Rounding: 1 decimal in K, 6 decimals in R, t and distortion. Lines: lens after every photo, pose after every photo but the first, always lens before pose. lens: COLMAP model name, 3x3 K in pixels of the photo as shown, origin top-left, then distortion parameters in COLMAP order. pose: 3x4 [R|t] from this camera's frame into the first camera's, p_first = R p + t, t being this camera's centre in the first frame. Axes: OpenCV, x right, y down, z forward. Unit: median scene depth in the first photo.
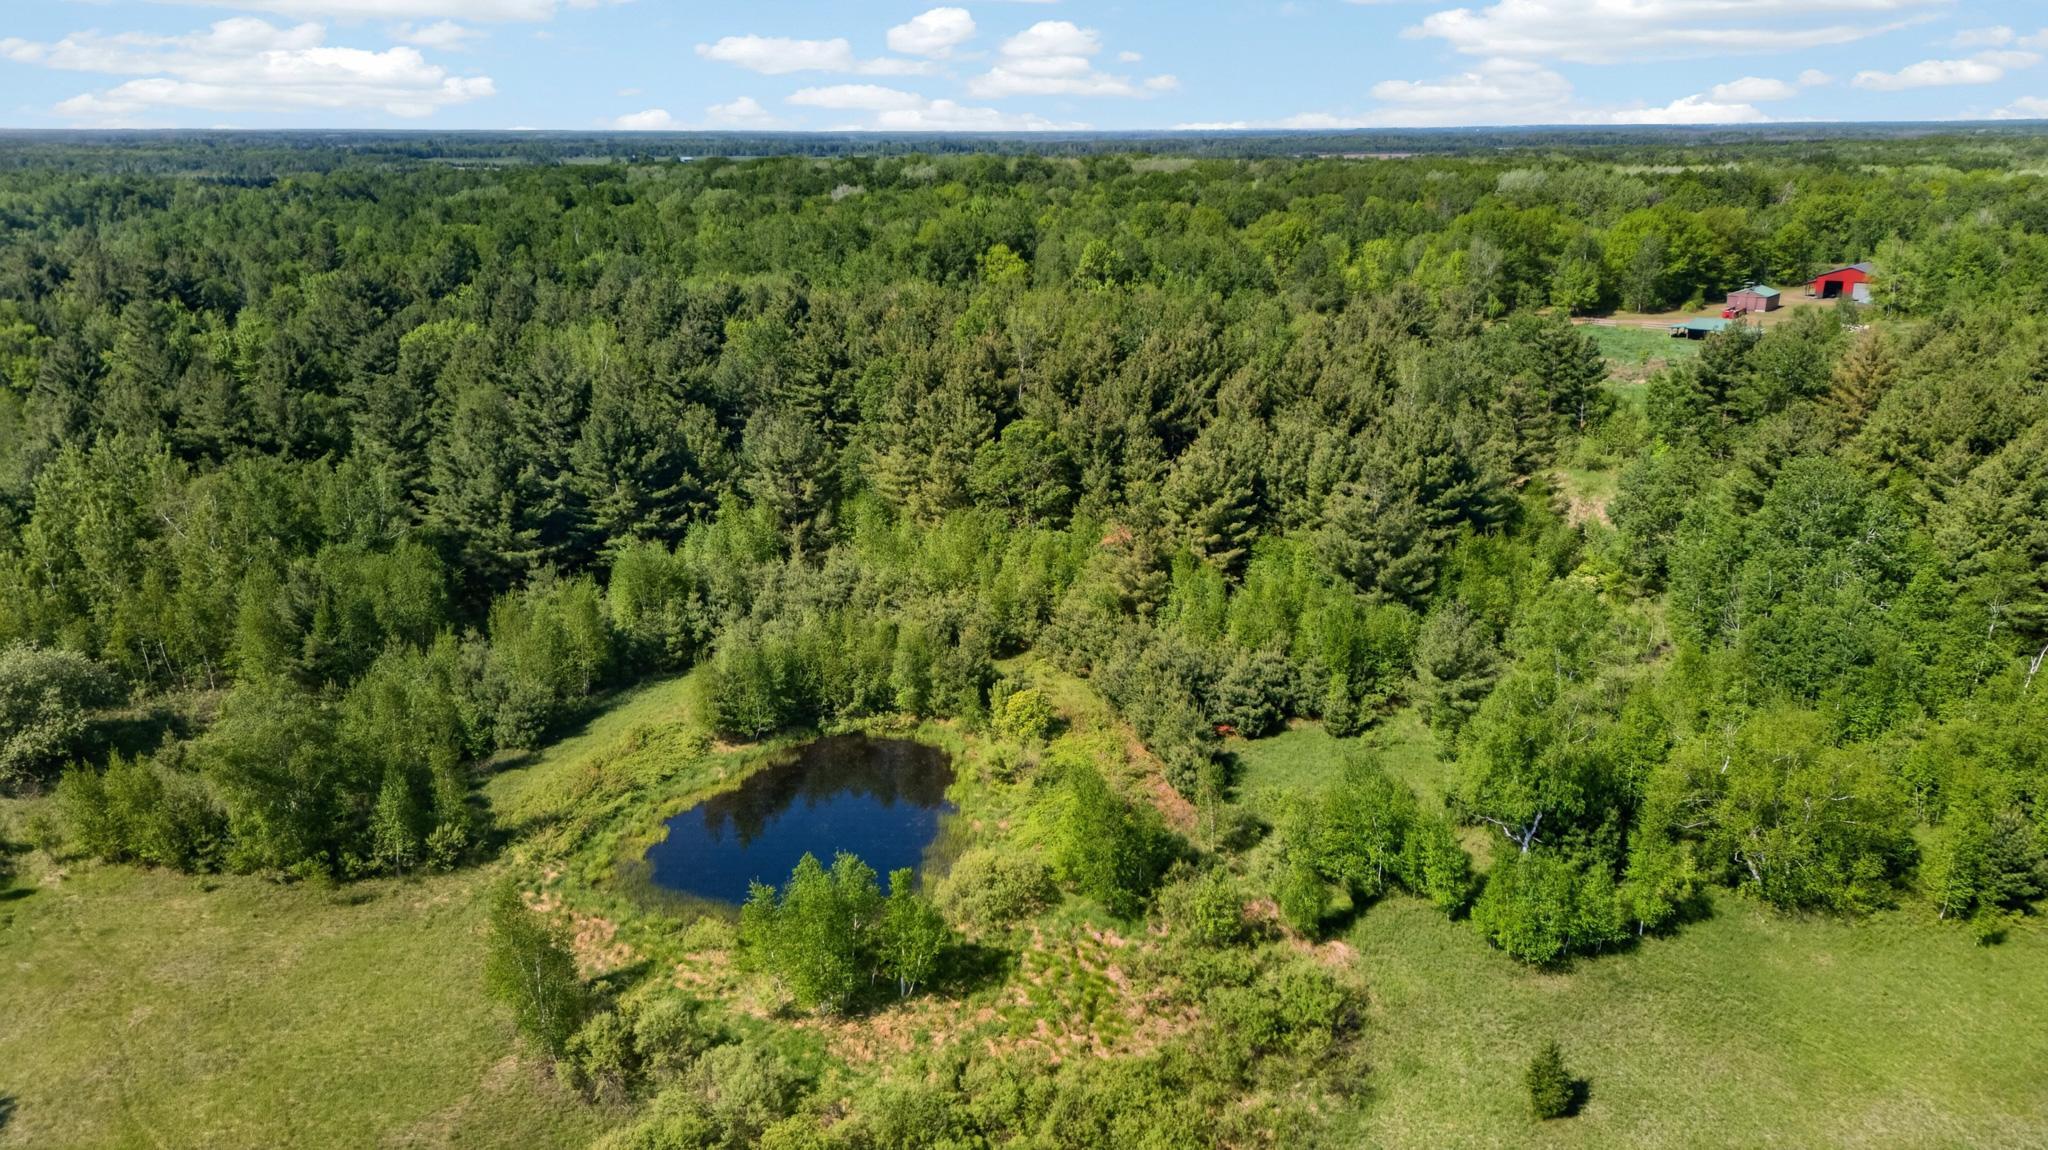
lens RADIAL K [[1448.8, 0, 1024.0], [0, 1448.8, 575.0], [0, 0, 1]] dist [0.023230, 0.002797]
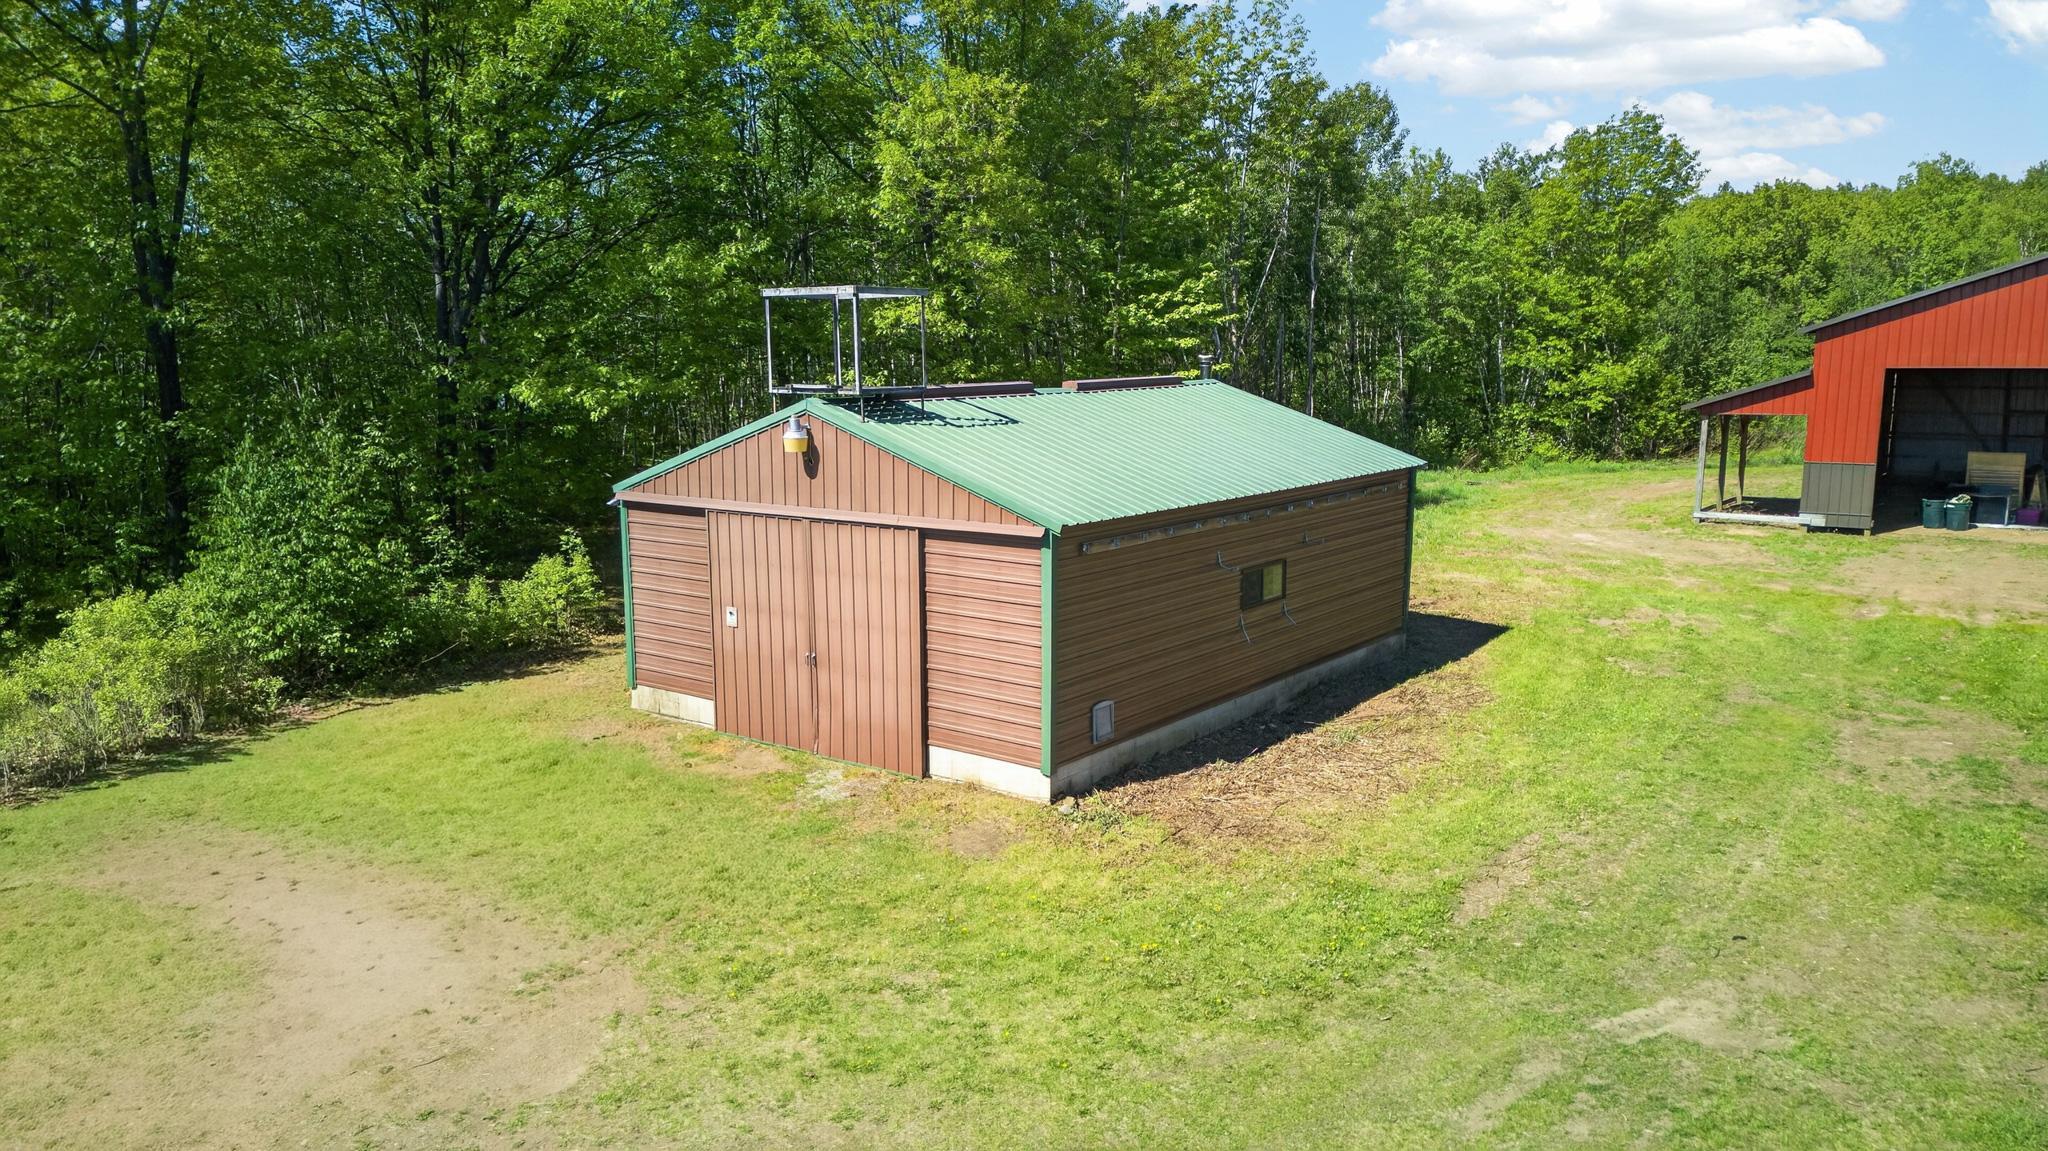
lens RADIAL K [[1448.8, 0, 1024.0], [0, 1448.8, 575.5], [0, 0, 1]] dist [0.023230, 0.002797]
pose [[0.998324, -0.020556, 0.054094, 0.443486], [0.028771, 0.987373, -0.155776, -0.159484], [-0.050209, 0.157071, 0.986310, 0.836045]]
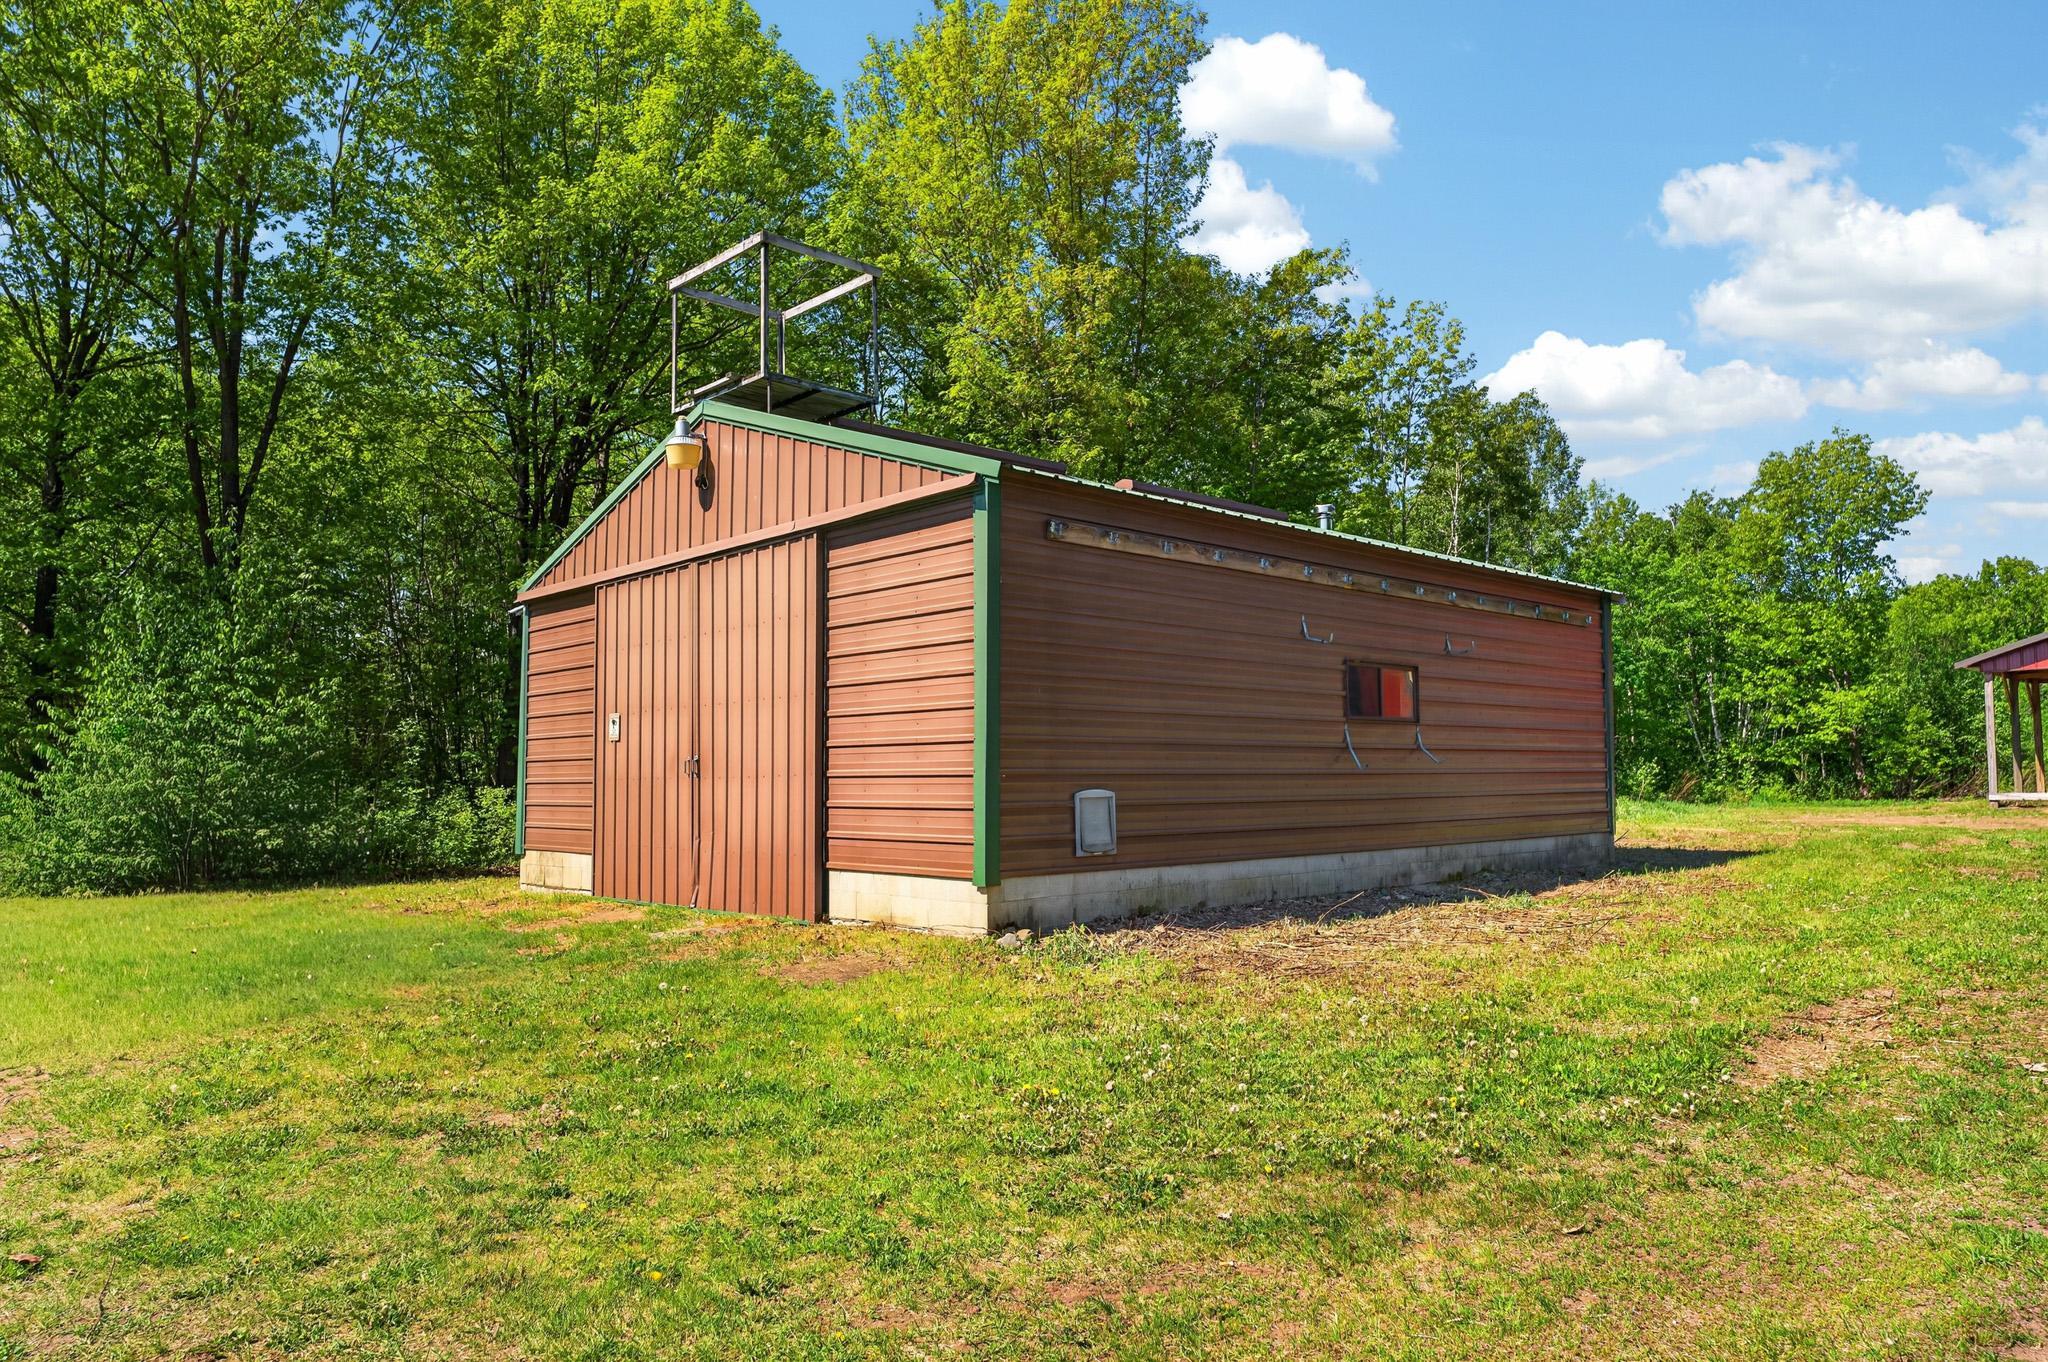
lens RADIAL K [[1355.3, 0, 1024.0], [0, 1355.3, 681.0], [0, 0, 1]] dist [-0.015728, 0.022291]
pose [[0.995100, -0.023399, -0.096061, 0.450091], [-0.015257, 0.923613, -0.383023, -0.154021], [0.097686, 0.382612, 0.918731, 0.857930]]
